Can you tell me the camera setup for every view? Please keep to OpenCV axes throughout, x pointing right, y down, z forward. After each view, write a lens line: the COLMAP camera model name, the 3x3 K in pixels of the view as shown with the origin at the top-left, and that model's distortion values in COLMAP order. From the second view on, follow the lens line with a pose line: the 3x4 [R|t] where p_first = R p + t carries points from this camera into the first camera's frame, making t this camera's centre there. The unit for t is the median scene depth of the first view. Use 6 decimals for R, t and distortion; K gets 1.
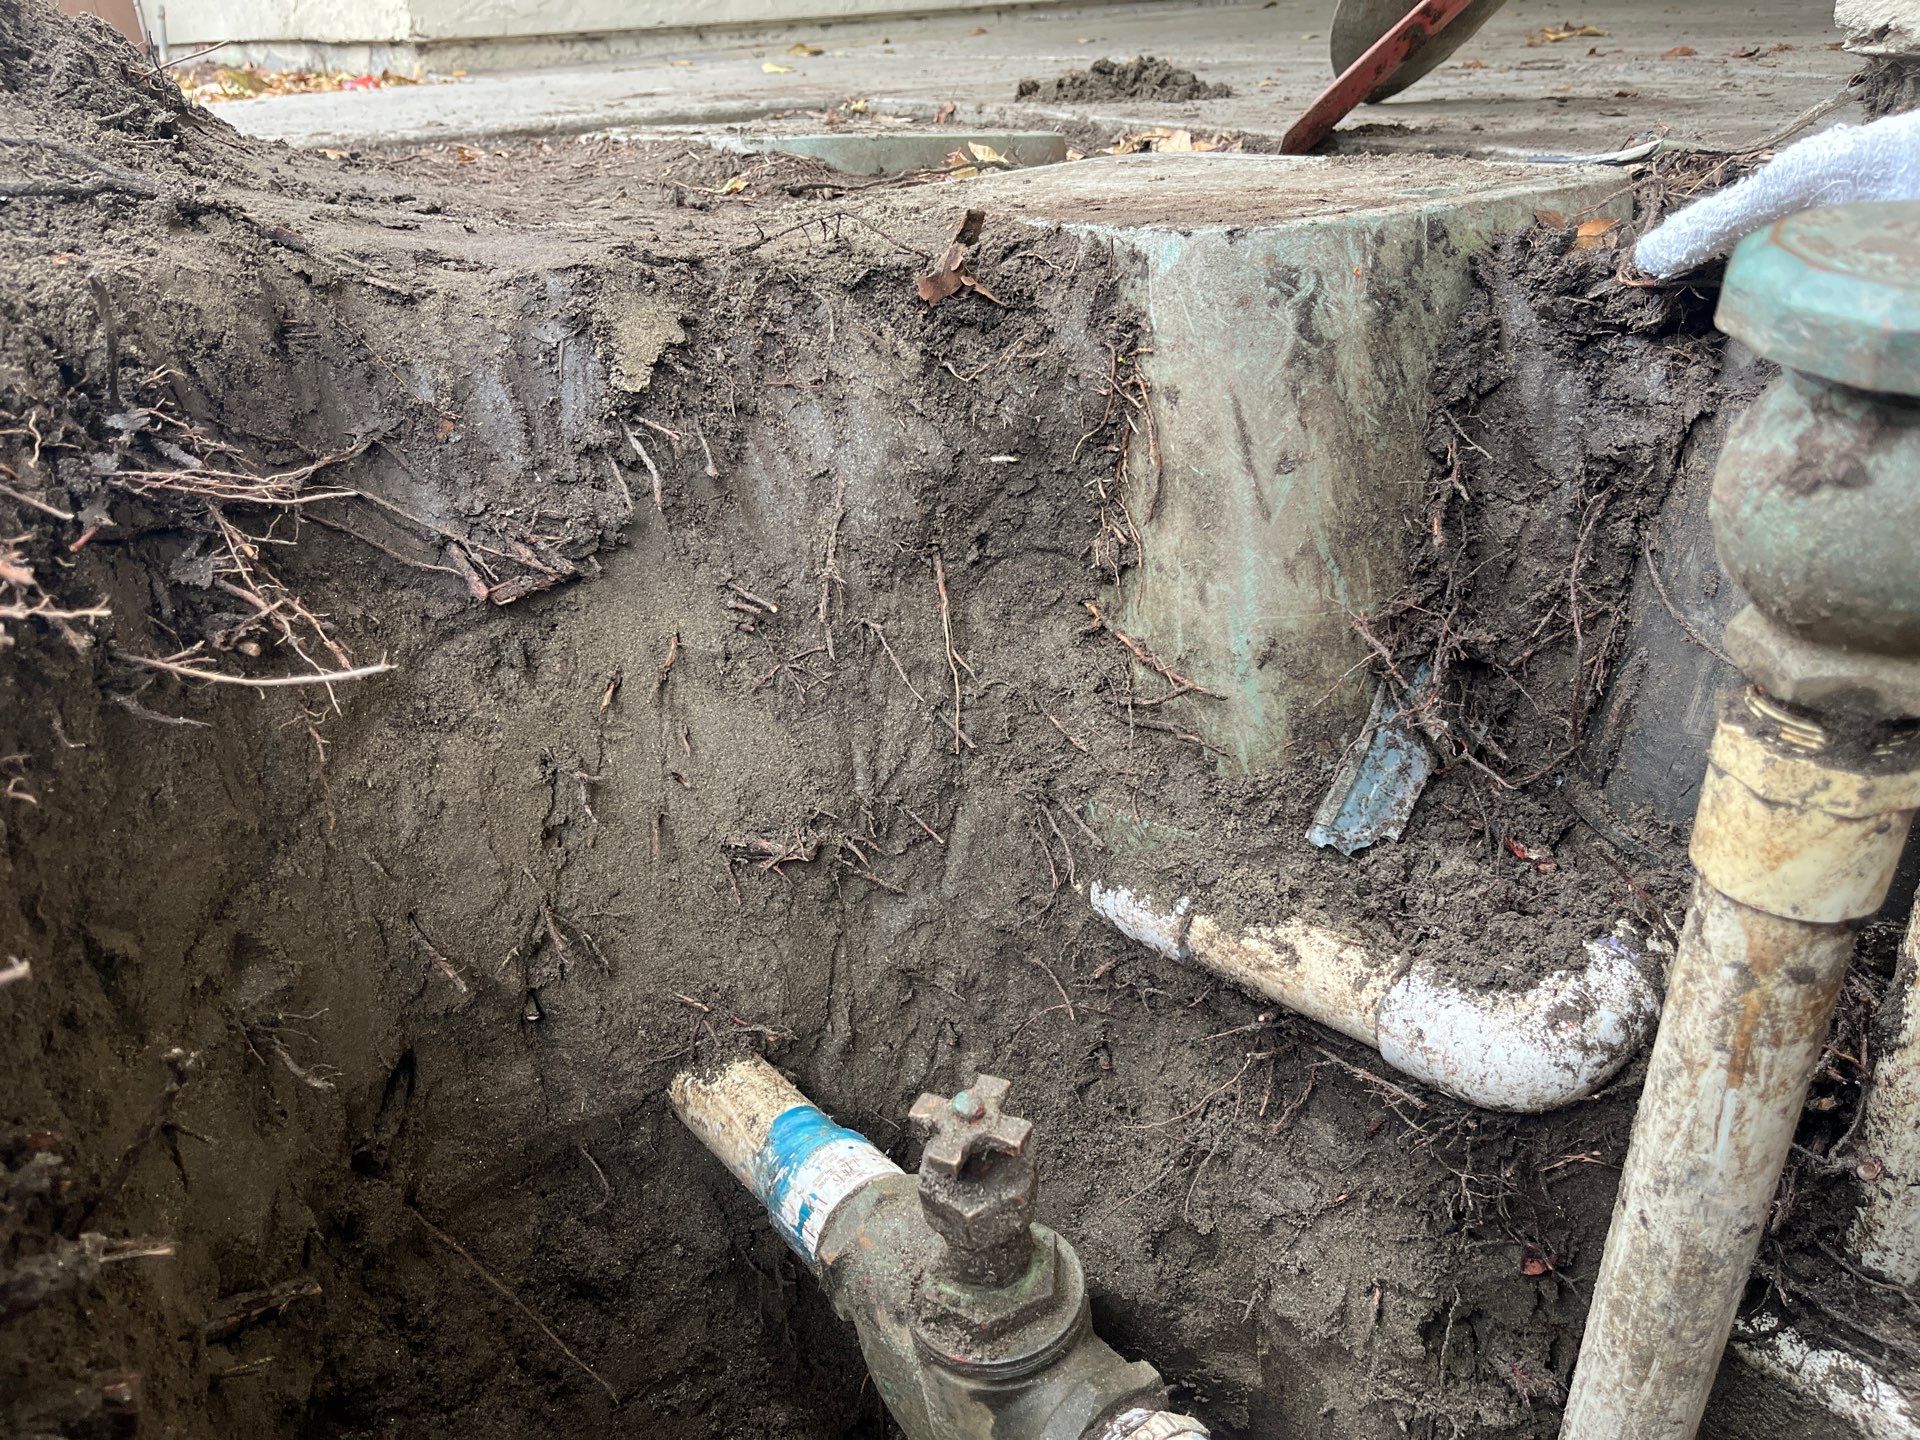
lens RADIAL K [[1464.6, 0, 965.7], [0, 1464.6, 718.6], [0, 0, 1]] dist [0.026708, -0.054782]
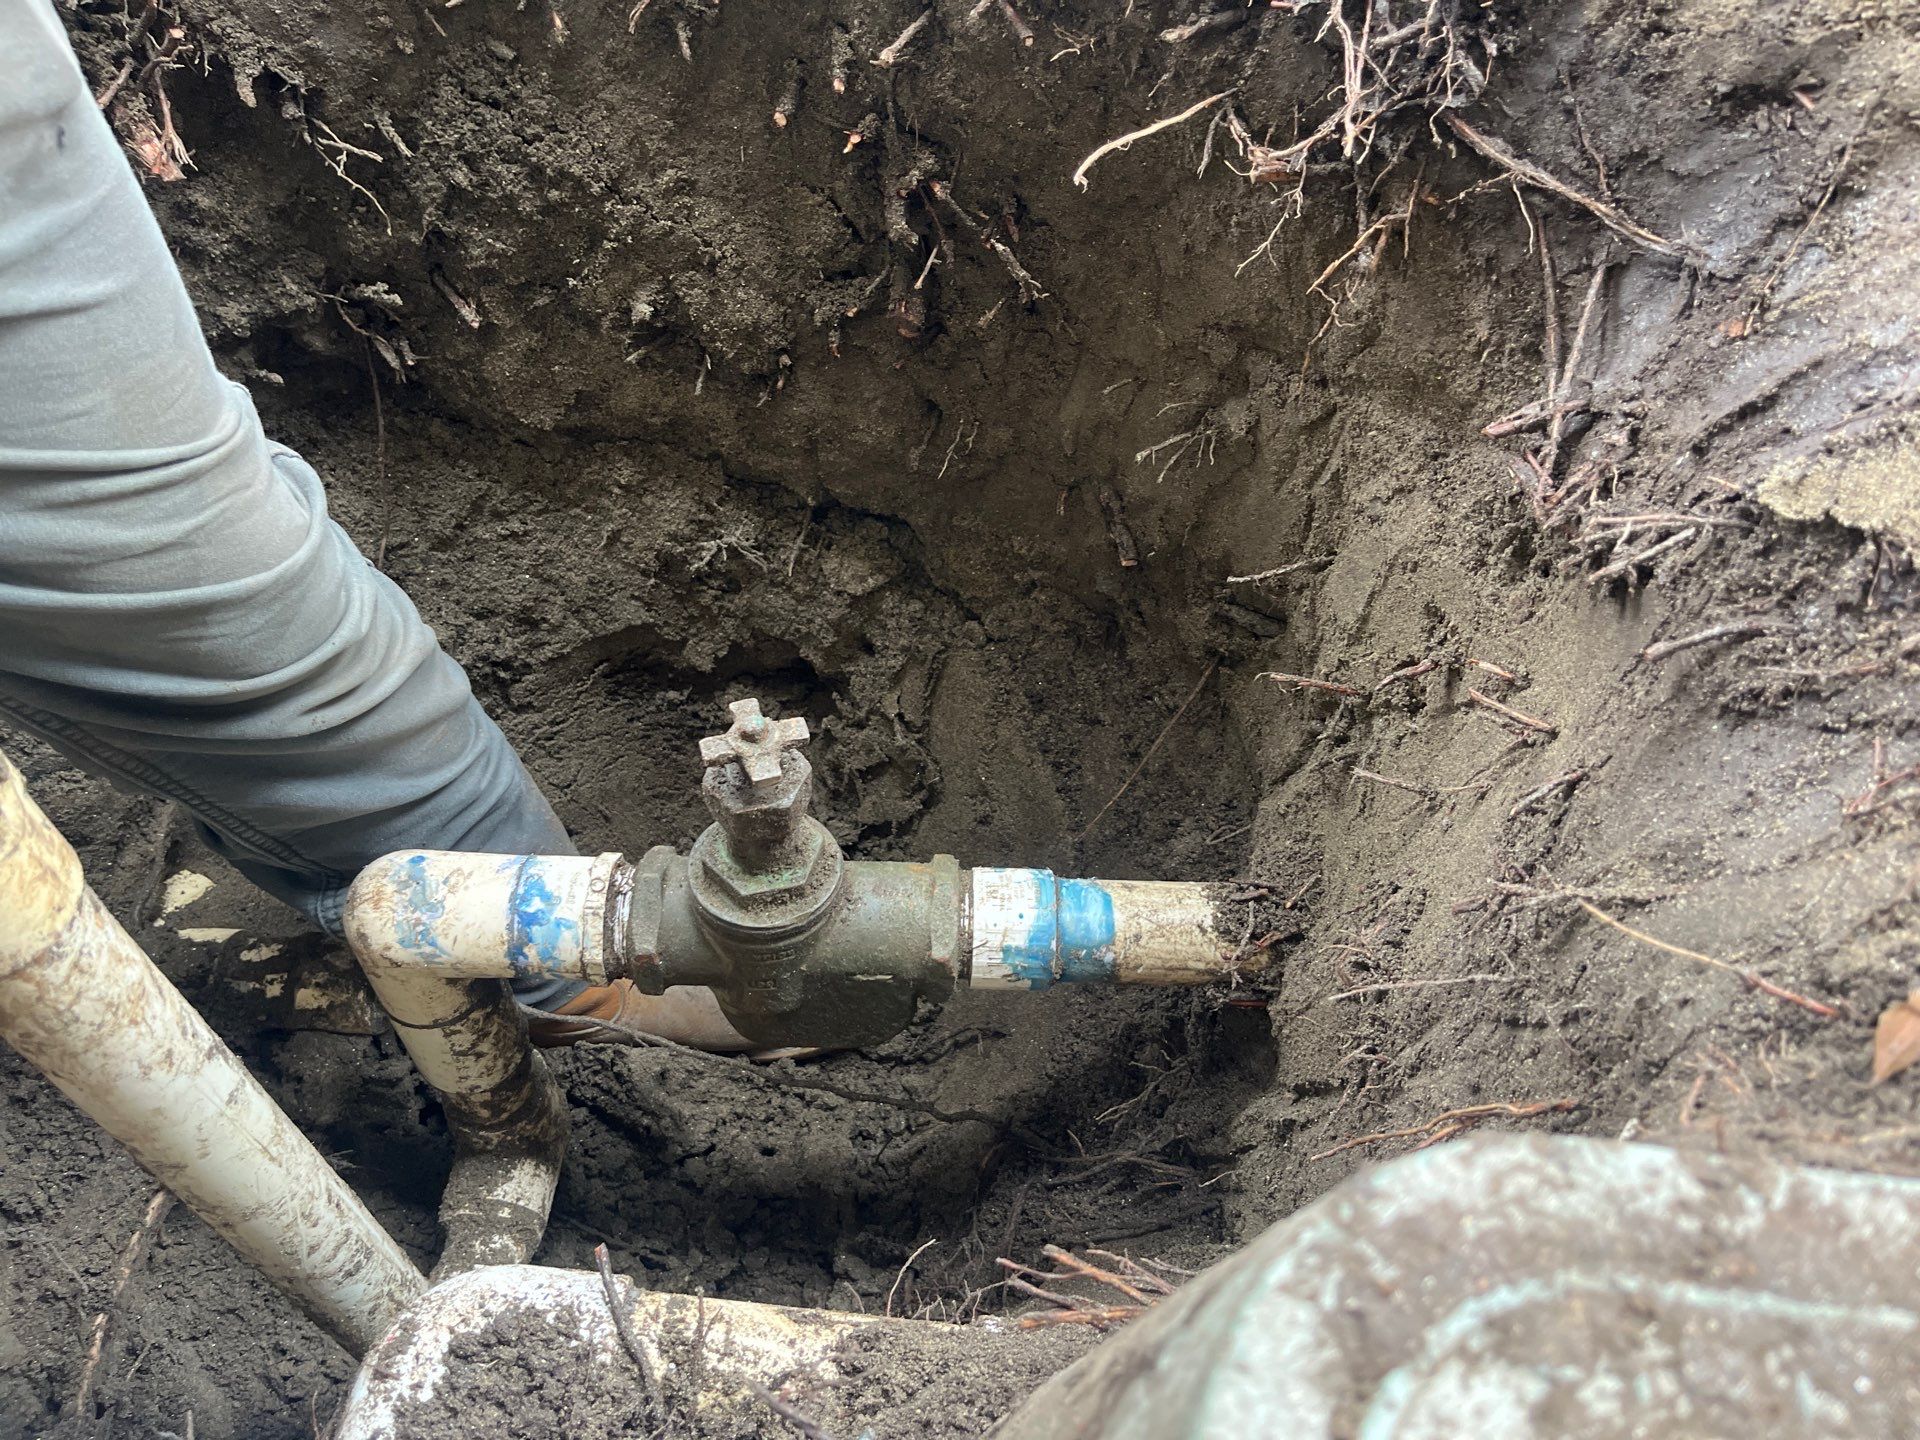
lens RADIAL K [[1469.2, 0, 967.5], [0, 1469.2, 720.2], [0, 0, 1]] dist [0.044780, -0.084524]
pose [[-0.627760, 0.624749, -0.464335, 0.326130], [-0.351823, 0.304388, 0.885194, -0.625197], [0.694362, 0.719053, 0.028719, 0.823657]]
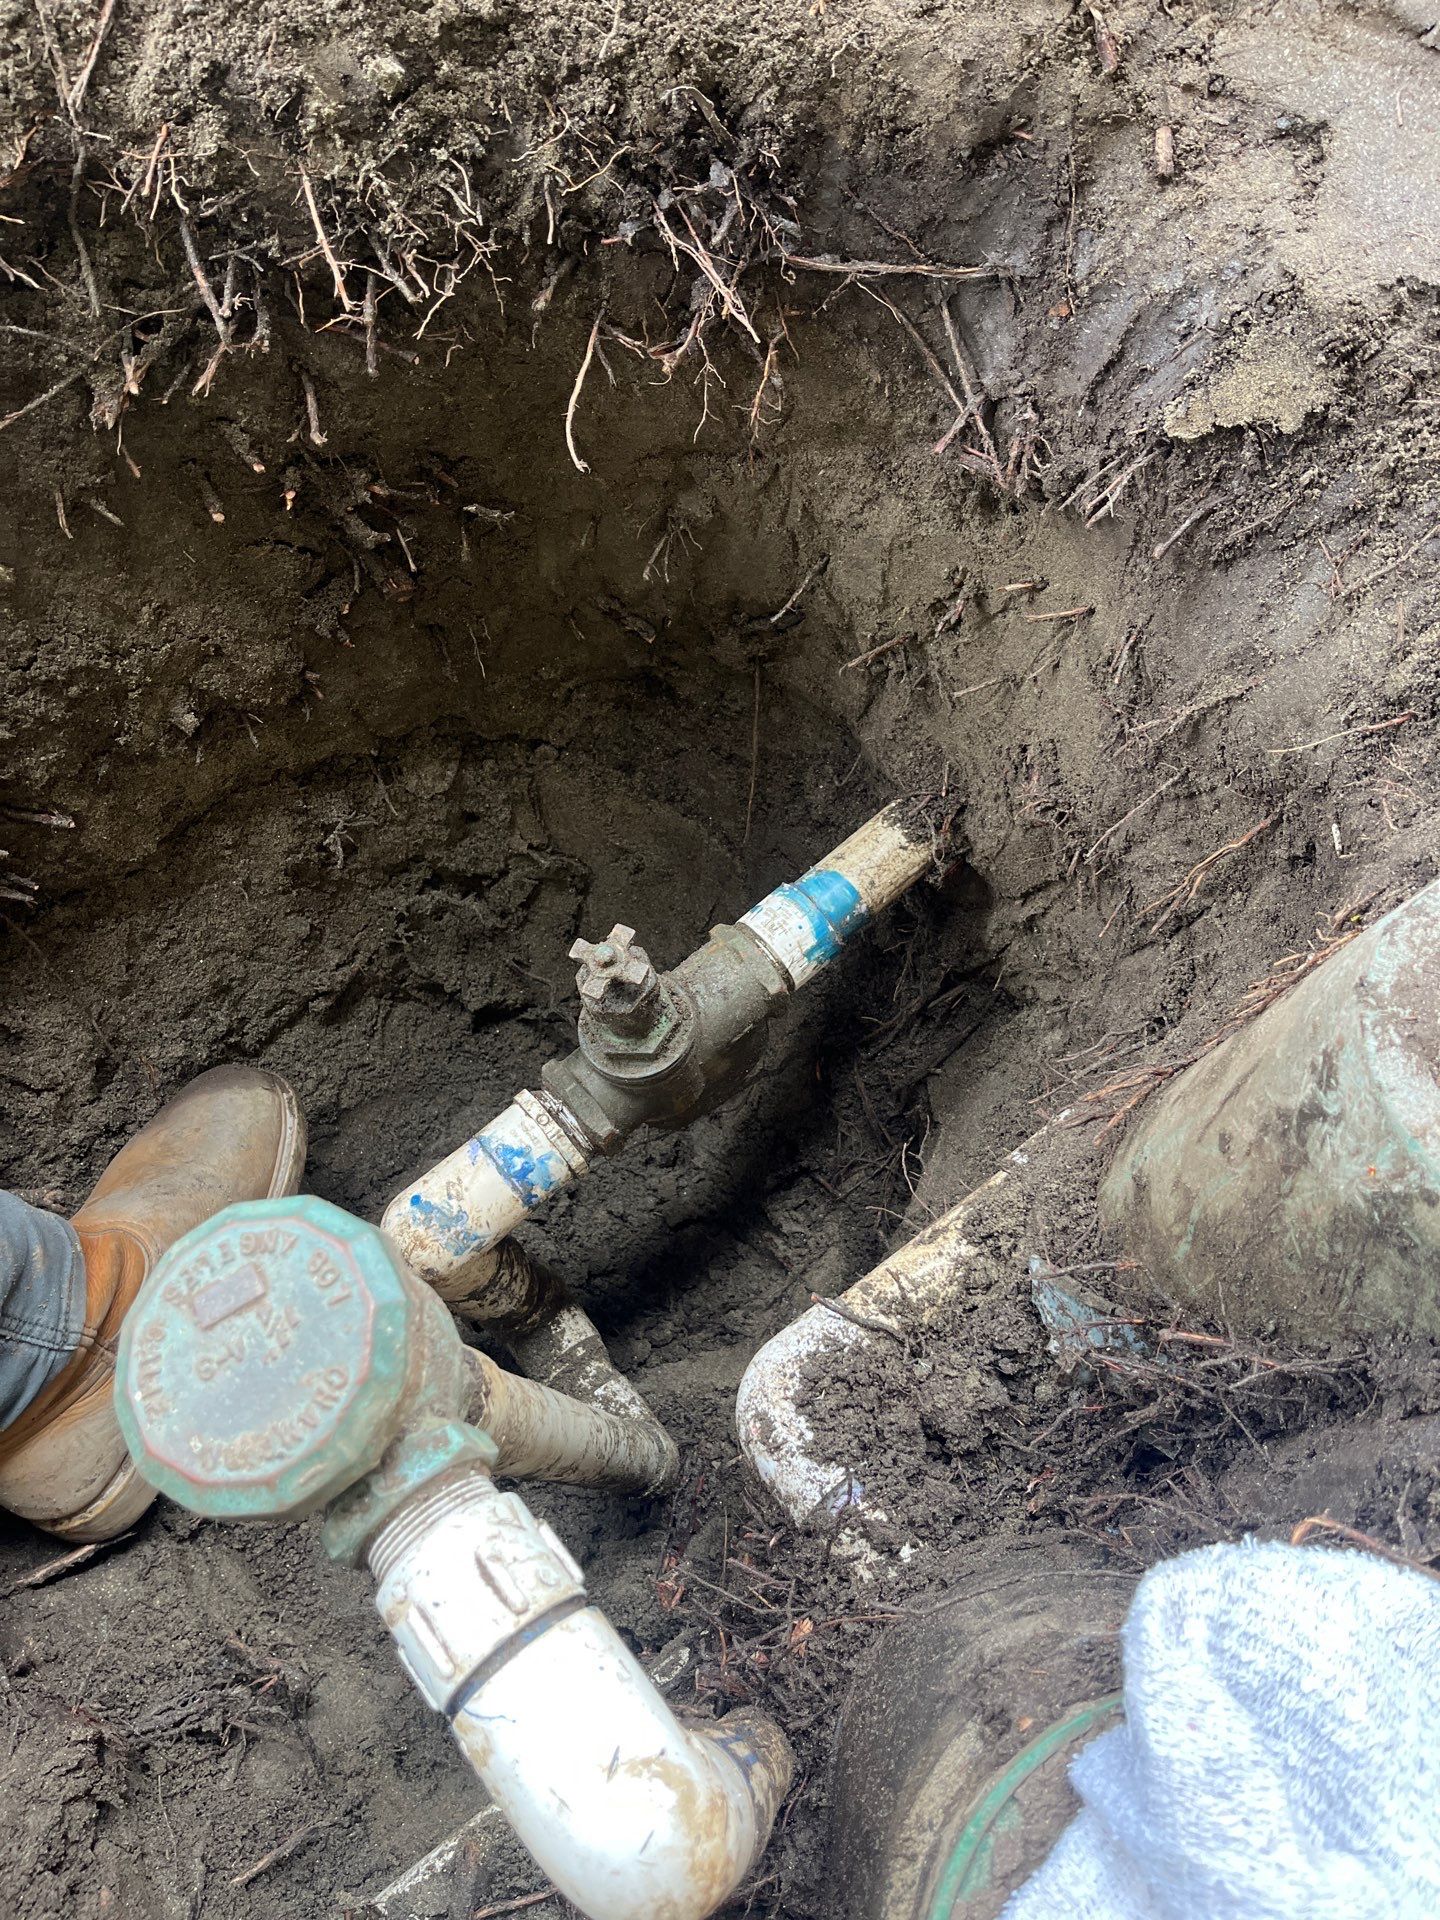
lens RADIAL K [[1469.2, 0, 704.2], [0, 1469.2, 963.5], [0, 0, 1]] dist [0.044780, -0.084524]
pose [[0.034704, 0.942161, -0.333360, 0.390851], [-0.360944, 0.322862, 0.874917, -0.826888], [0.931942, 0.089961, 0.351272, 0.432490]]
